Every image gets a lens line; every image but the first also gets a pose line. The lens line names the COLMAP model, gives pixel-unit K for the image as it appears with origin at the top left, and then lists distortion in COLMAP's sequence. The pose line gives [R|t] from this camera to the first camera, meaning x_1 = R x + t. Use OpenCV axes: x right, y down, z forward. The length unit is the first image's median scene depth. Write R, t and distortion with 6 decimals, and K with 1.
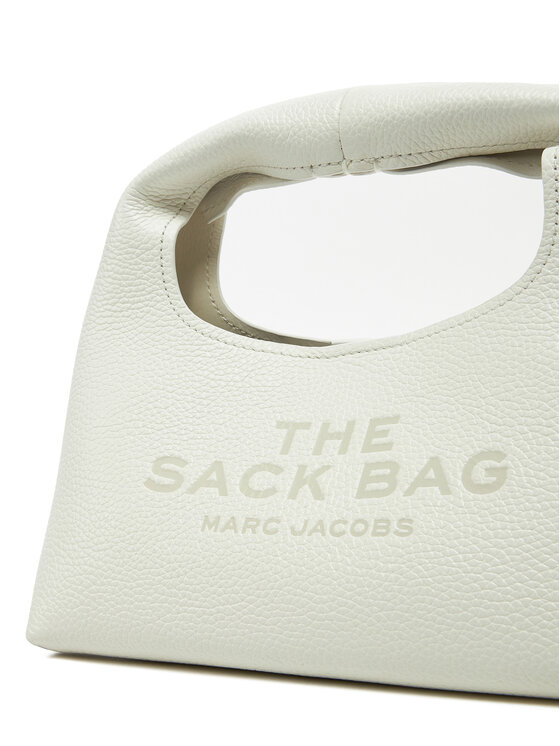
lens RADIAL K [[1309.3, 0, 280.0], [0, 1309.3, 373.0], [0, 0, 1]] dist [0.049124, 0.106887]
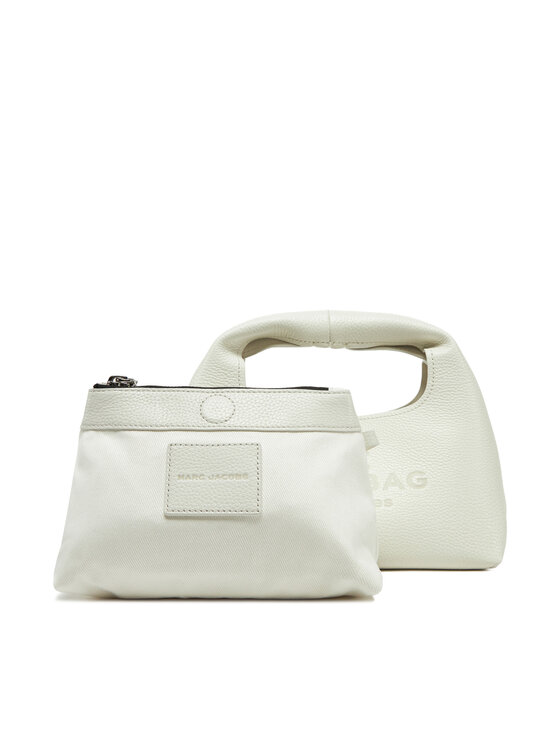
lens RADIAL K [[890.6, 0, 280.0], [0, 890.6, 373.0], [0, 0, 1]] dist [-0.007374, -0.004536]
pose [[0.802740, 0.090930, 0.589356, -0.954994], [-0.044387, 0.994675, -0.093009, 0.039020], [-0.594676, 0.048502, 0.802501, -0.175198]]
